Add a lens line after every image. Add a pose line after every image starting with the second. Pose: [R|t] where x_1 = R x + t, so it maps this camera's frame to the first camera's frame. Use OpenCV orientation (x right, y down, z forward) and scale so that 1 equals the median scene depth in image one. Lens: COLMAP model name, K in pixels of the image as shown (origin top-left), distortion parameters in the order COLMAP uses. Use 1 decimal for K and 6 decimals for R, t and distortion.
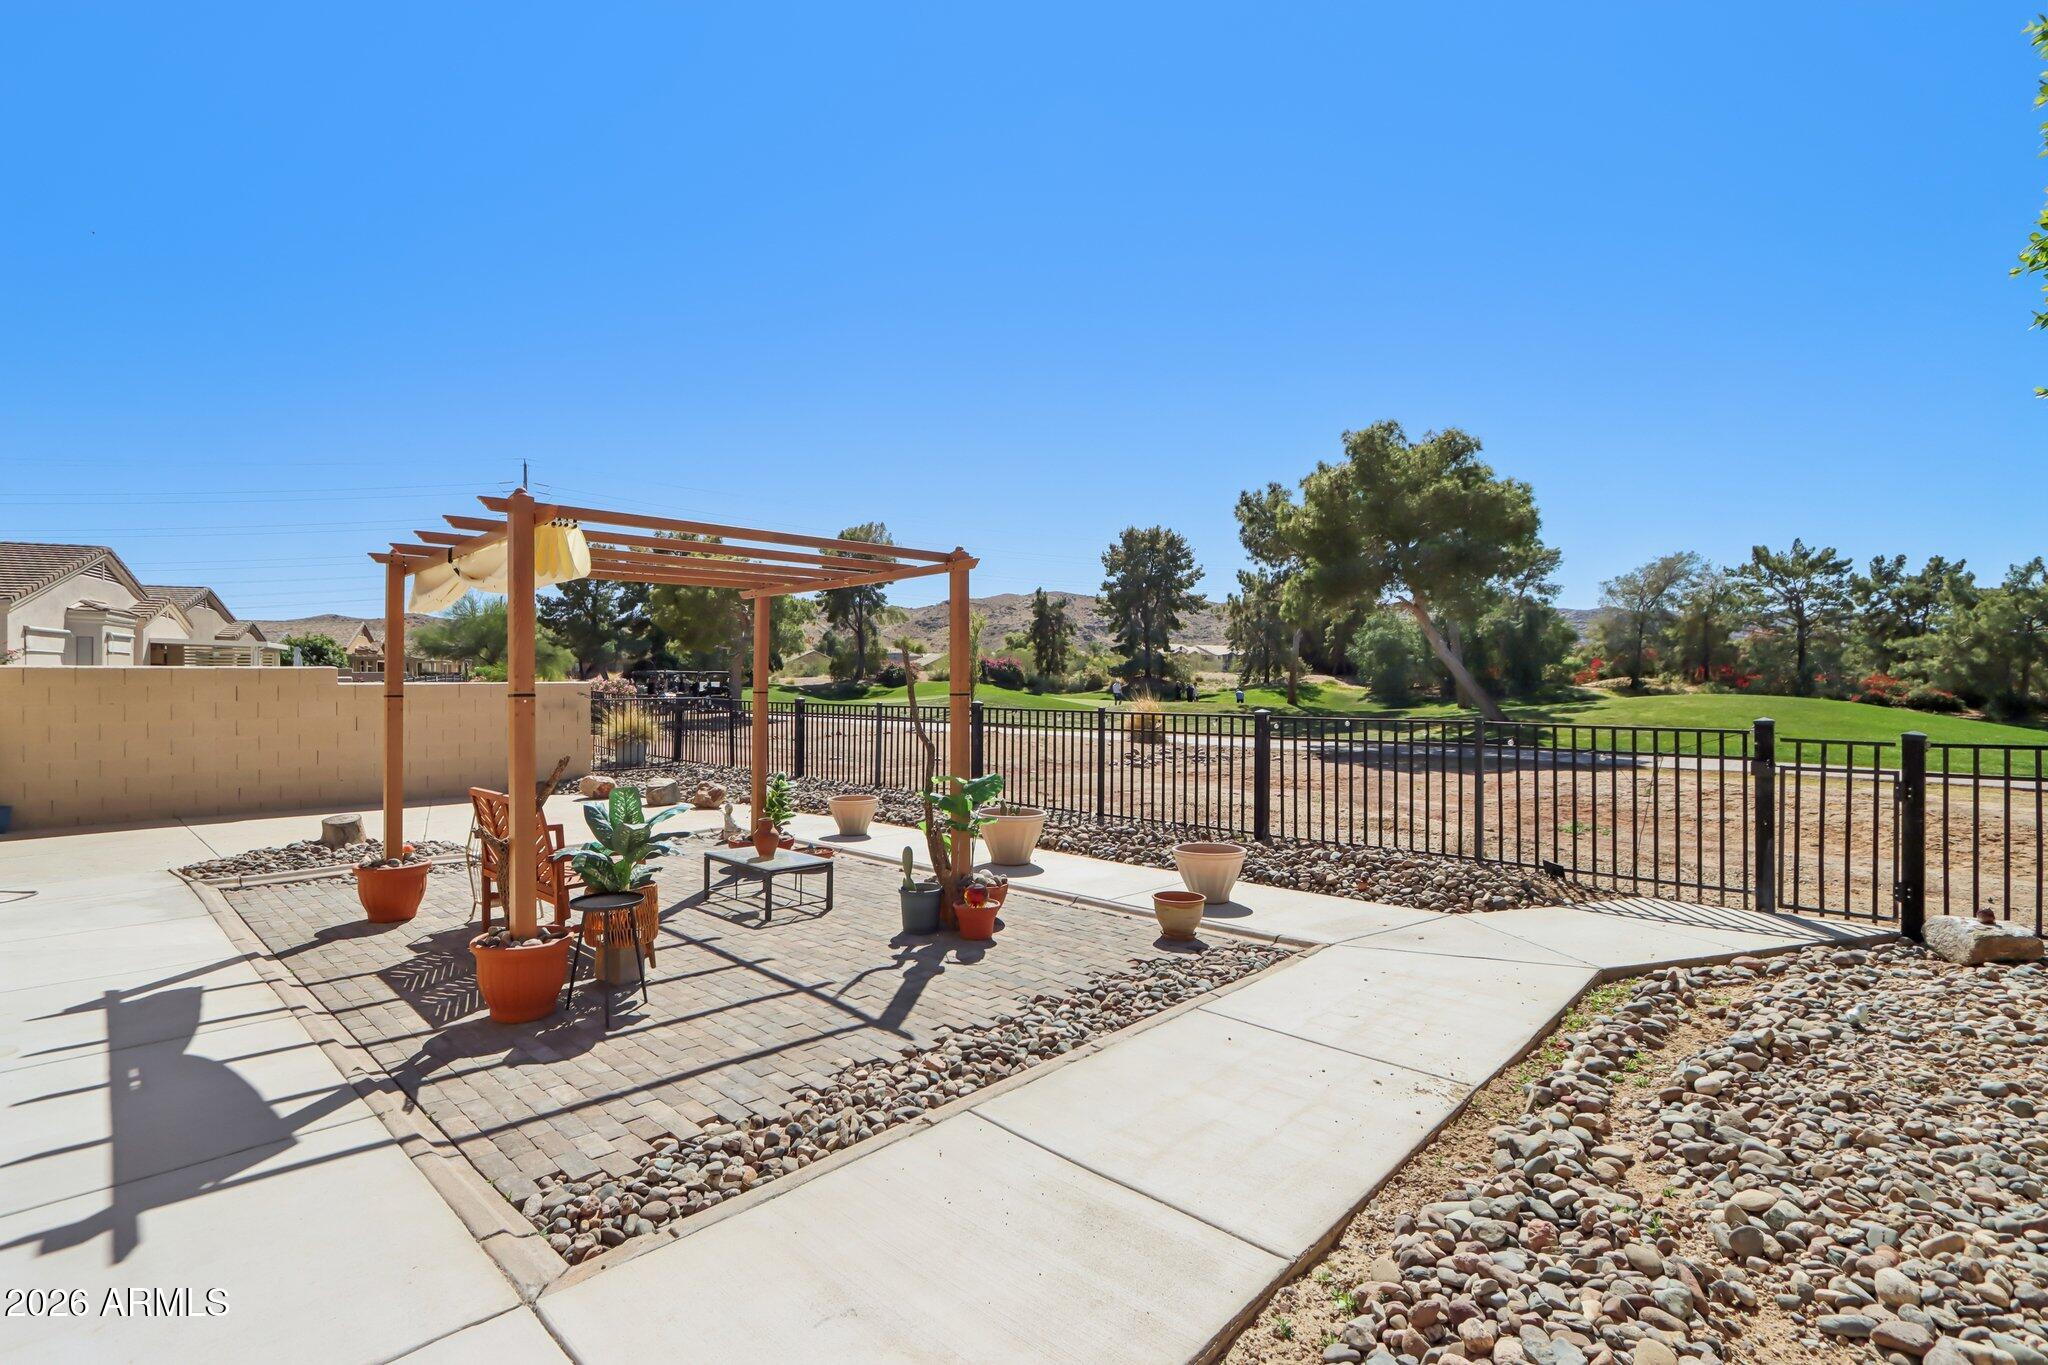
lens RADIAL K [[960.3, 0, 1017.4], [0, 960.3, 681.5], [0, 0, 1]] dist [-0.000367, 0.000006]
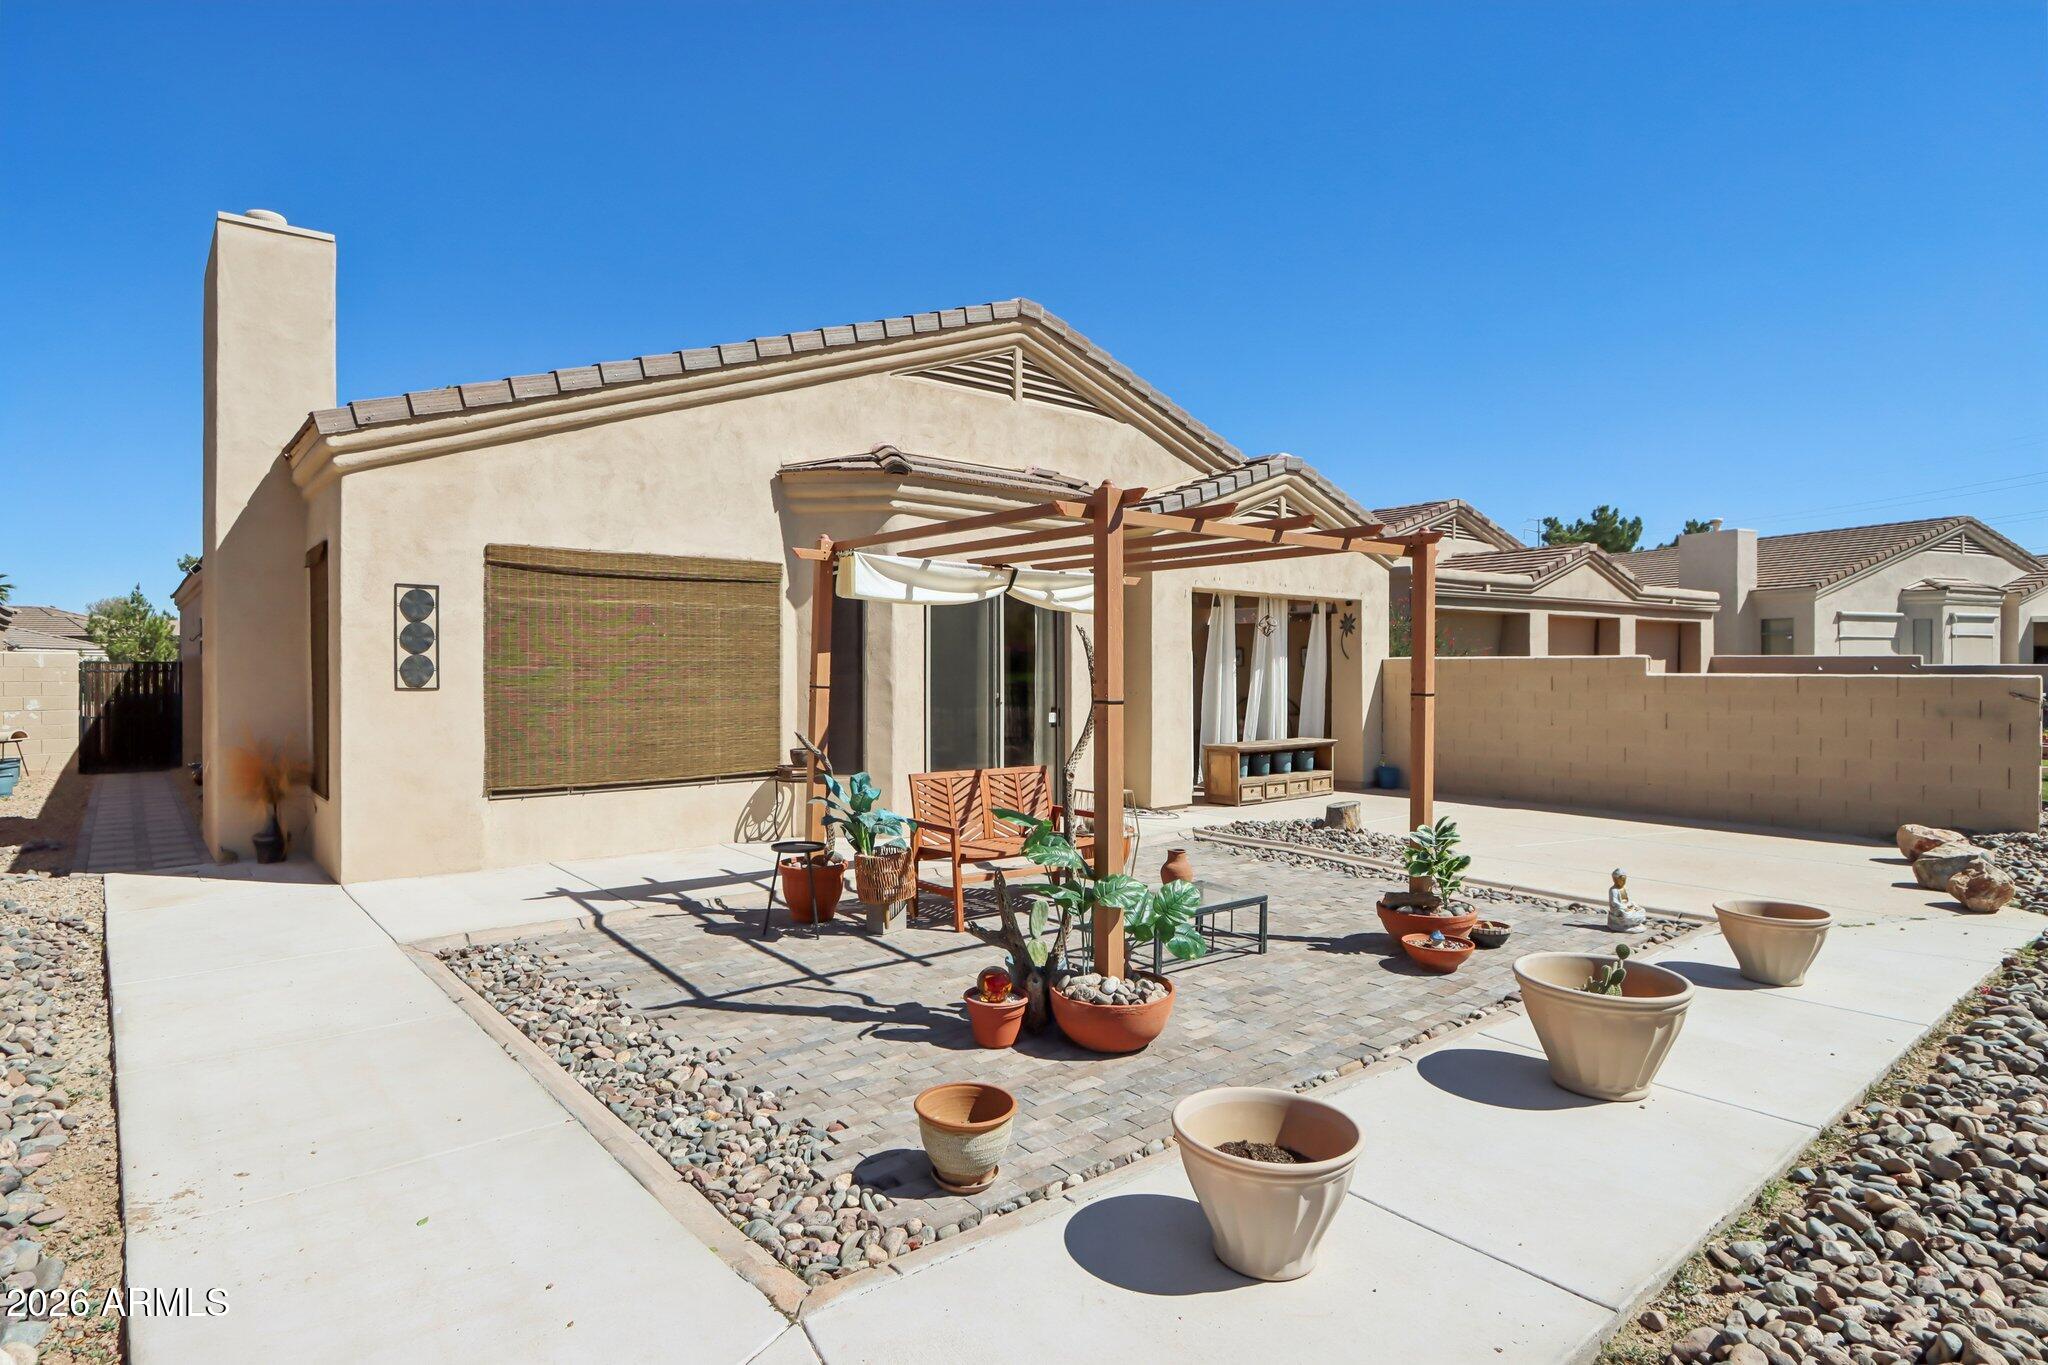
lens RADIAL K [[1133.1, 0, 1020.1], [0, 1133.1, 676.0], [0, 0, 1]] dist [-0.008381, -0.000862]
pose [[-0.137916, 0.009624, -0.990397, 0.819169], [-0.000378, 0.999952, 0.009769, -0.013003], [0.990444, 0.001722, -0.137905, 1.189067]]
